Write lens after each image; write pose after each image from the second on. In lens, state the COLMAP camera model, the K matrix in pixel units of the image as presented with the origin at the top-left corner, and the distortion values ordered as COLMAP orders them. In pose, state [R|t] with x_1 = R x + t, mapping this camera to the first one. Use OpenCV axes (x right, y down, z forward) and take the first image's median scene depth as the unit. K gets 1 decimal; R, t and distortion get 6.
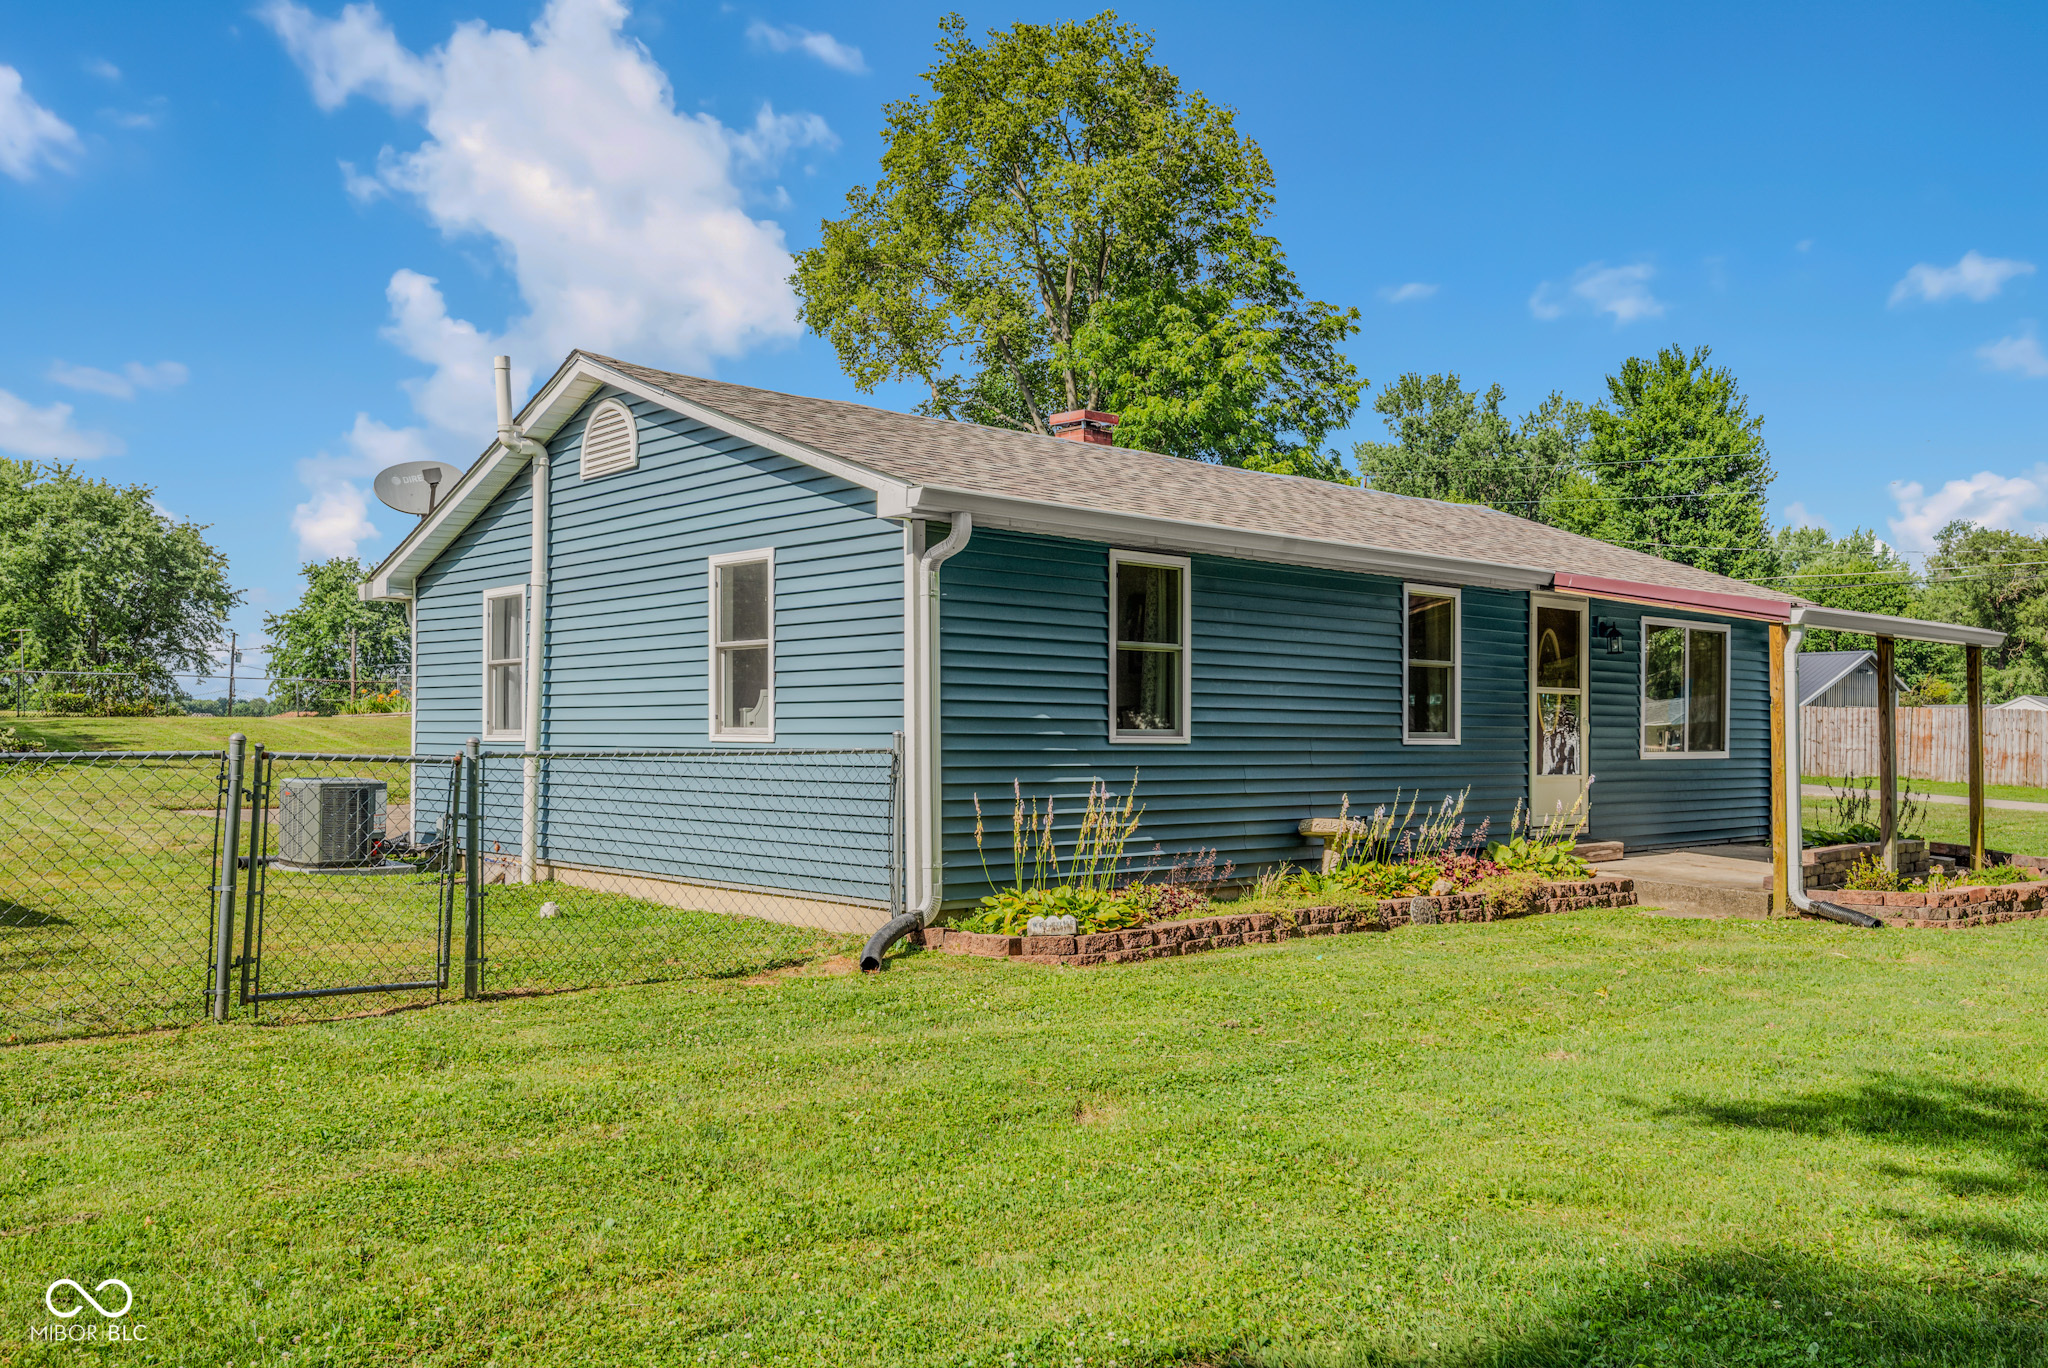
lens RADIAL K [[1581.1, 0, 1024.0], [0, 1581.1, 684.0], [0, 0, 1]] dist [0.032058, 0.000110]
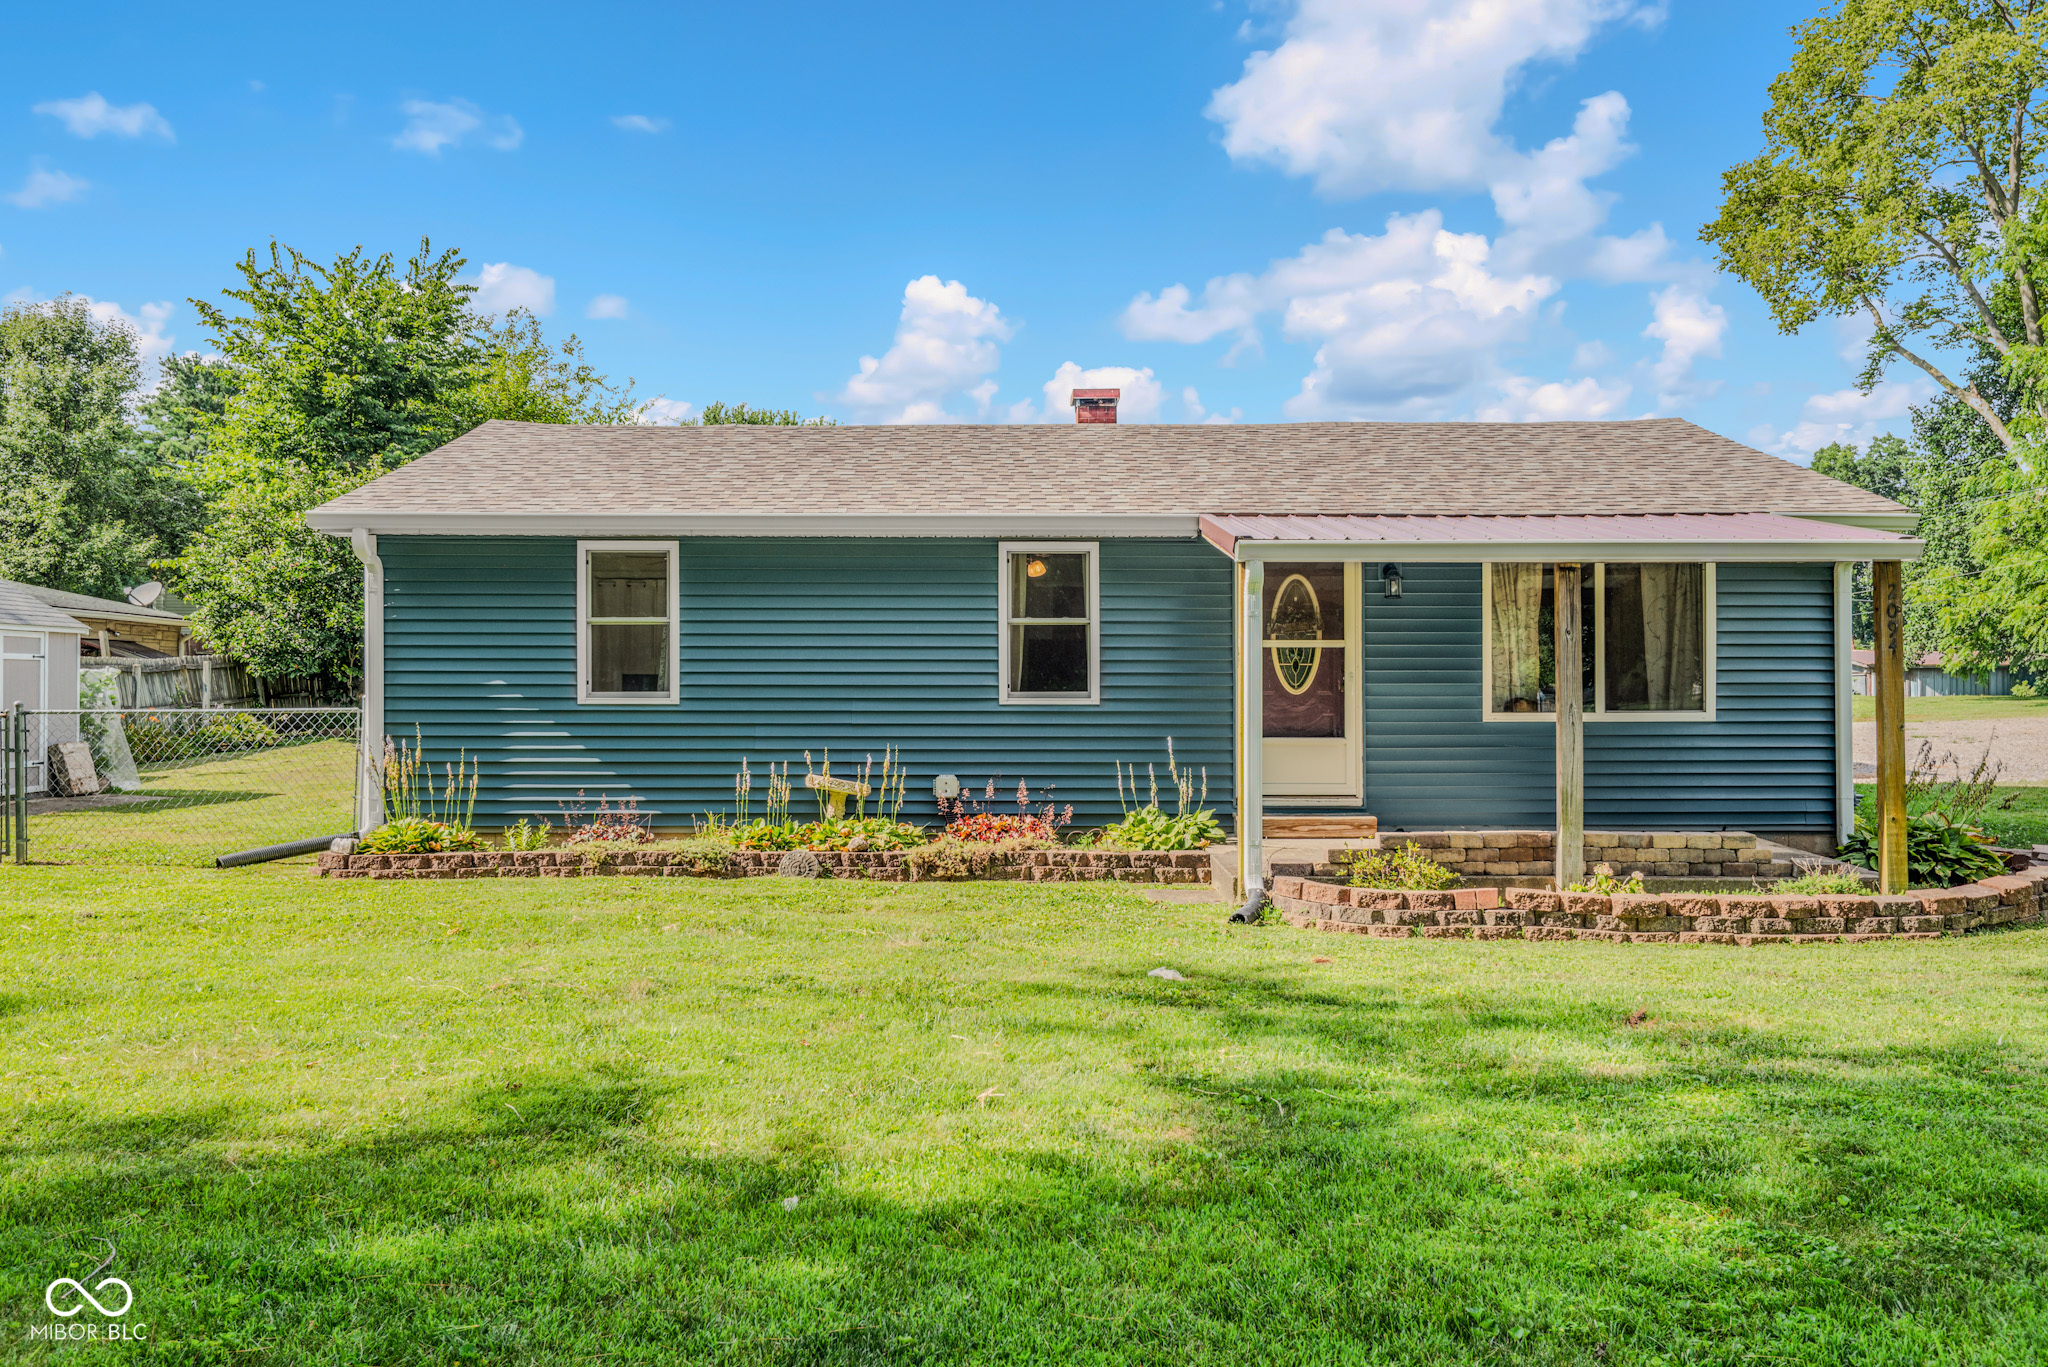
lens RADIAL K [[1448.4, 0, 1024.0], [0, 1448.4, 683.5], [0, 0, 1]] dist [0.002760, 0.002043]
pose [[0.760630, -0.018806, -0.648913, 0.922671], [0.028201, 0.999594, 0.004087, 0.023845], [0.648573, -0.021409, 0.760851, 0.354260]]
